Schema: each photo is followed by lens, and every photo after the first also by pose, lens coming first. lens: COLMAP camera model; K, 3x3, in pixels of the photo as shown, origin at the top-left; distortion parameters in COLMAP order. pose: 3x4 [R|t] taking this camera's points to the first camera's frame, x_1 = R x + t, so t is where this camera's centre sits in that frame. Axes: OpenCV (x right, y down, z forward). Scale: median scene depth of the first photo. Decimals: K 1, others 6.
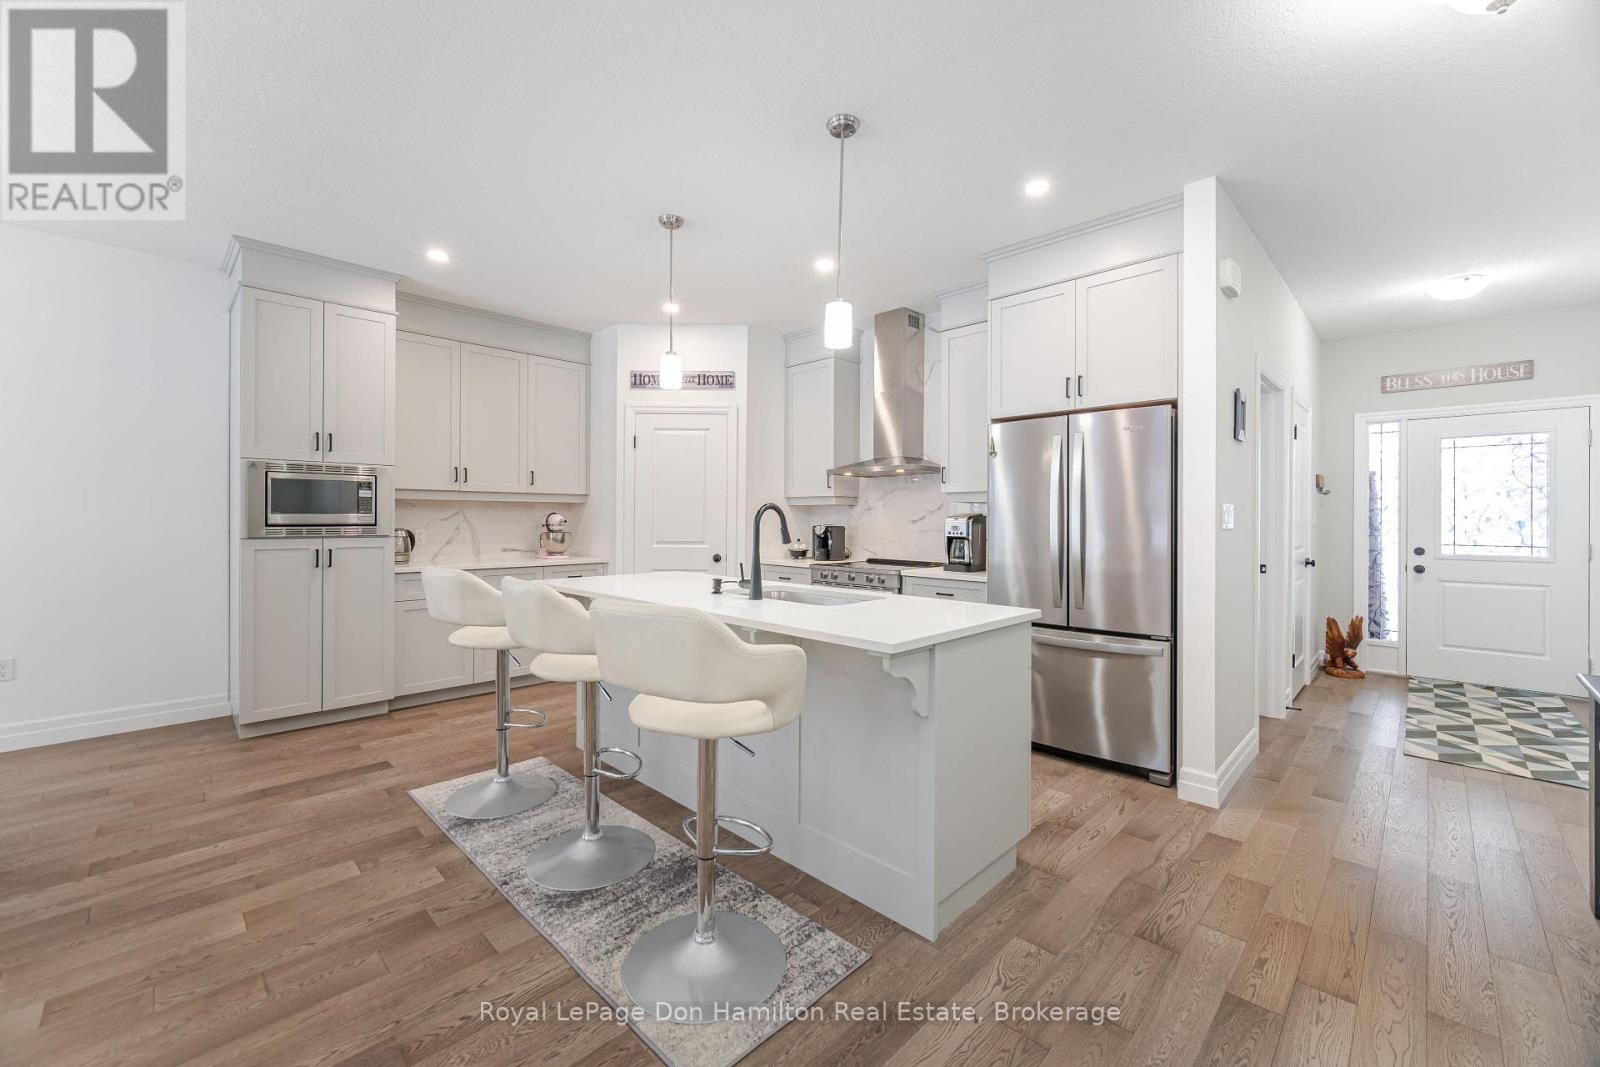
lens RADIAL K [[644.5, 0, 796.1], [0, 644.5, 514.5], [0, 0, 1]] dist [-0.000692, -0.000621]
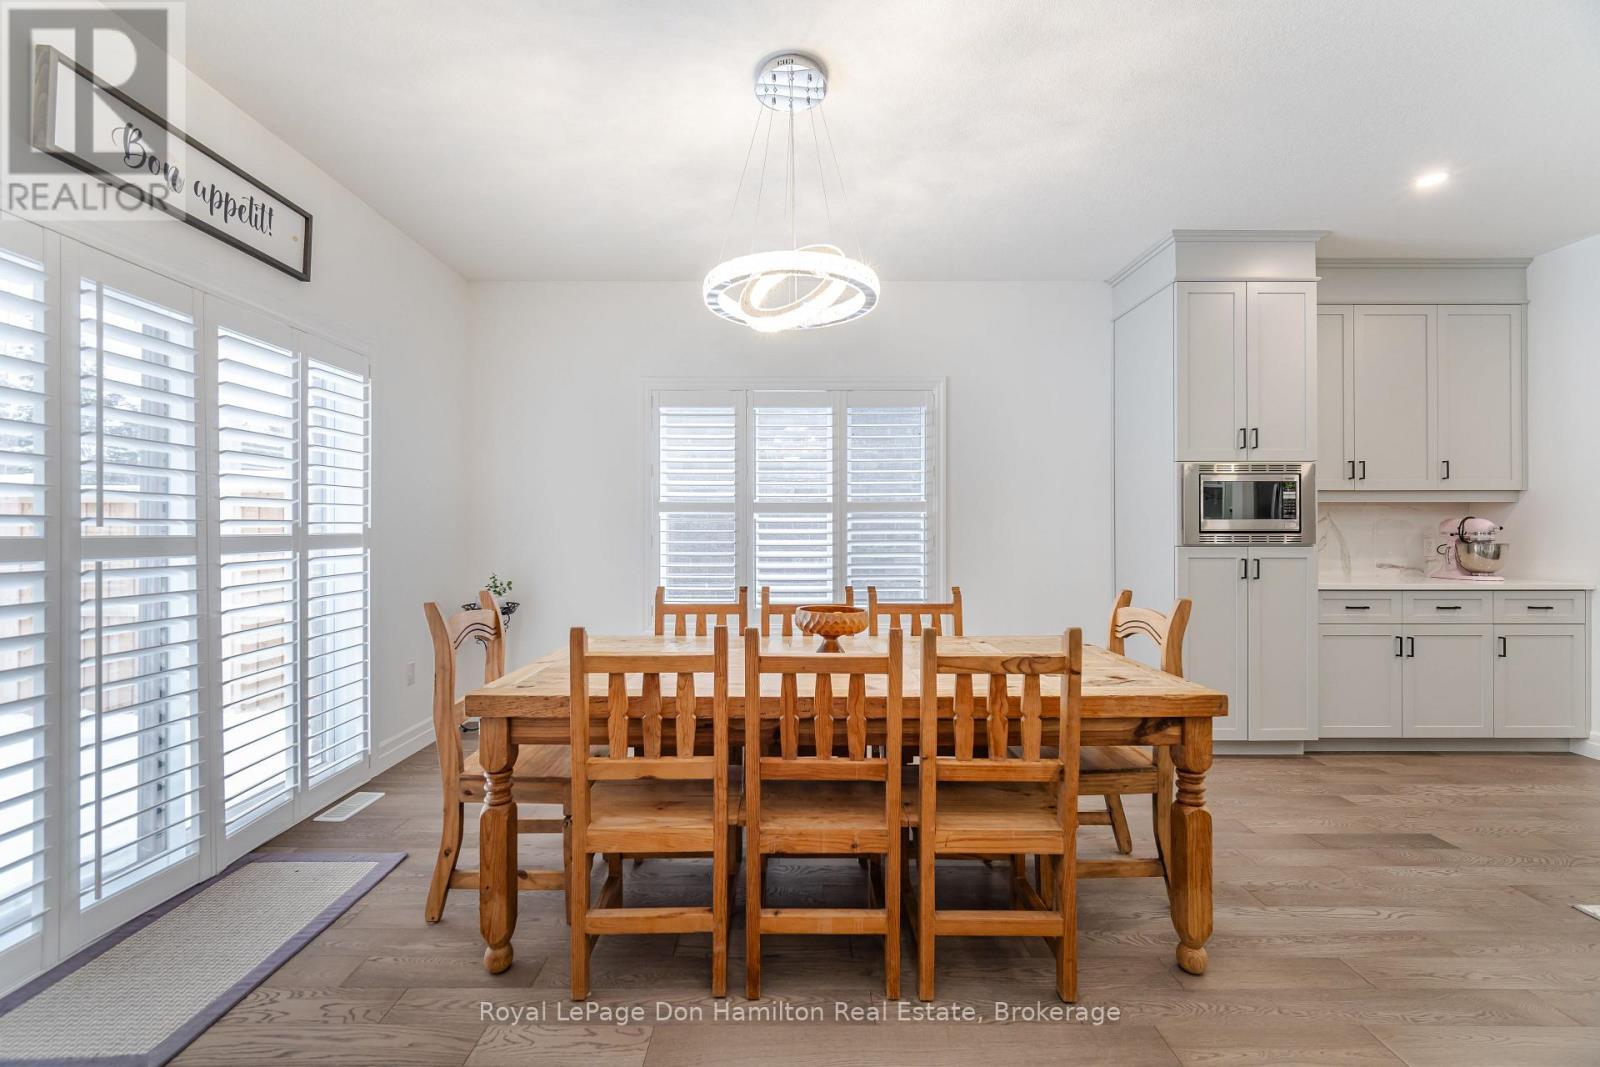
lens RADIAL K [[656.5, 0, 790.7], [0, 656.5, 532.5], [0, 0, 1]] dist [-0.001225, -0.000341]
pose [[0.700807, -0.003737, -0.713341, -0.494907], [0.007435, 0.999970, 0.002065, 0.009913], [0.713312, -0.006751, 0.700814, -0.080431]]
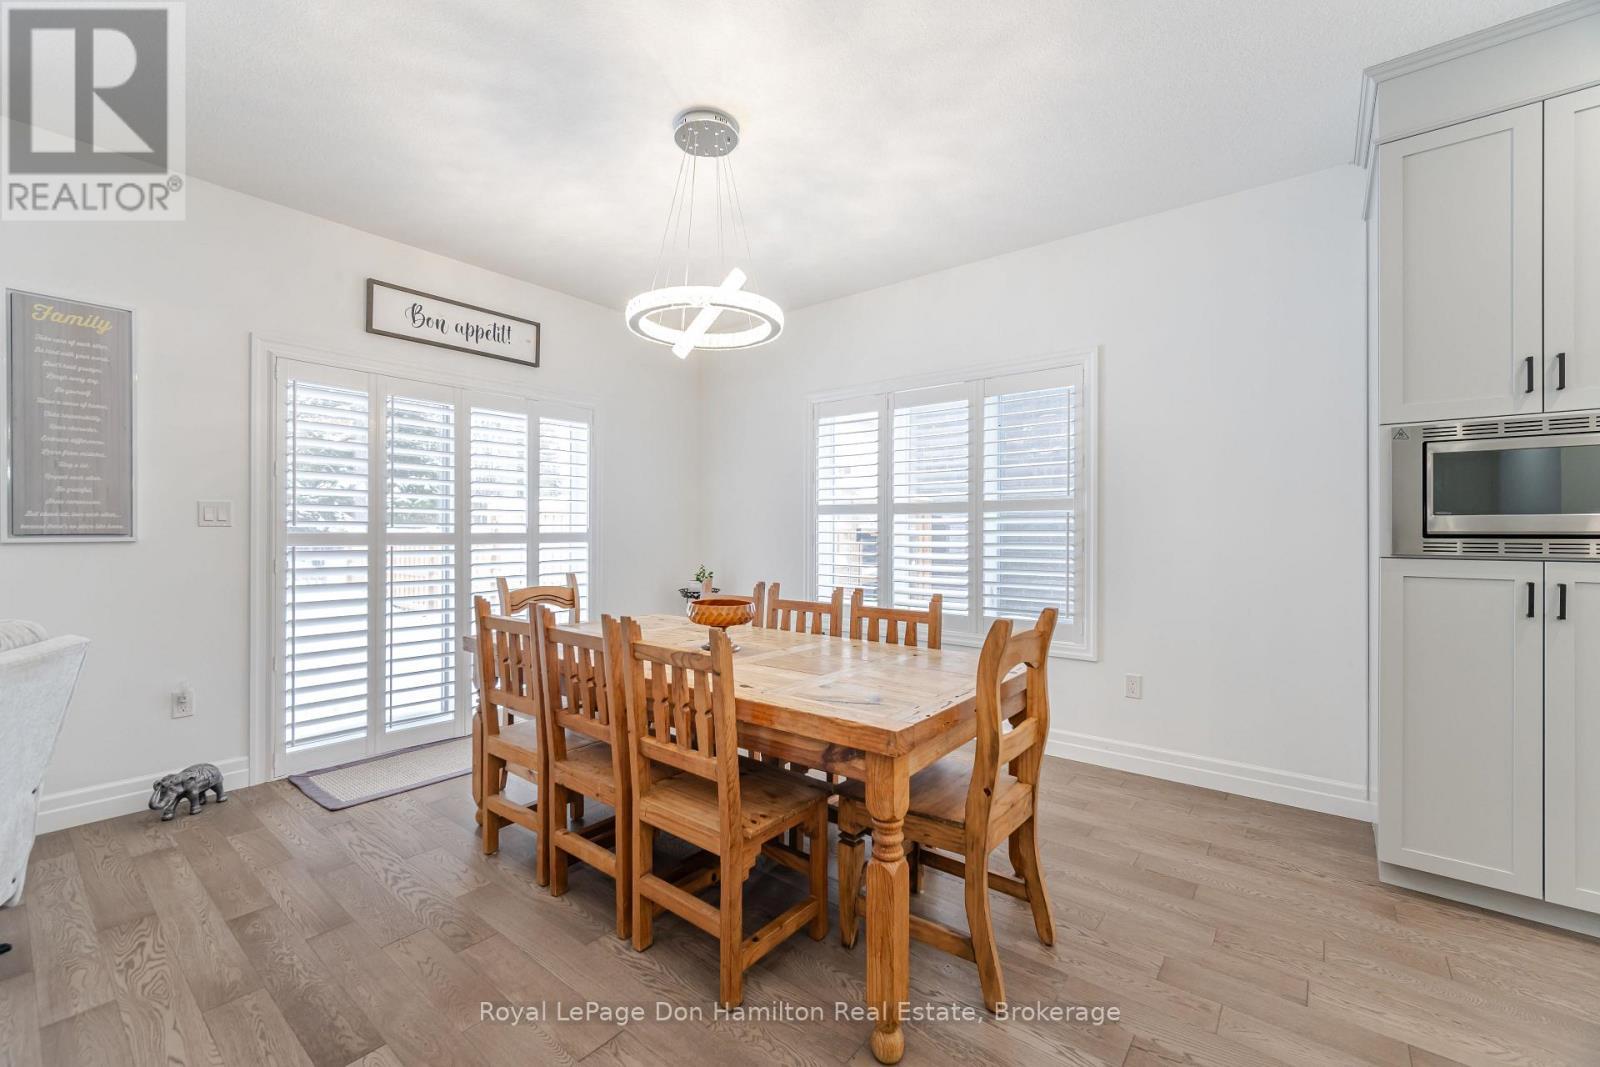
lens RADIAL K [[656.5, 0, 790.7], [0, 656.5, 532.5], [0, 0, 1]] dist [-0.001225, -0.000341]
pose [[0.101728, -0.003555, -0.994806, -0.259170], [0.001449, 0.999993, -0.003425, 0.013592], [0.994811, -0.001093, 0.101733, 0.328119]]
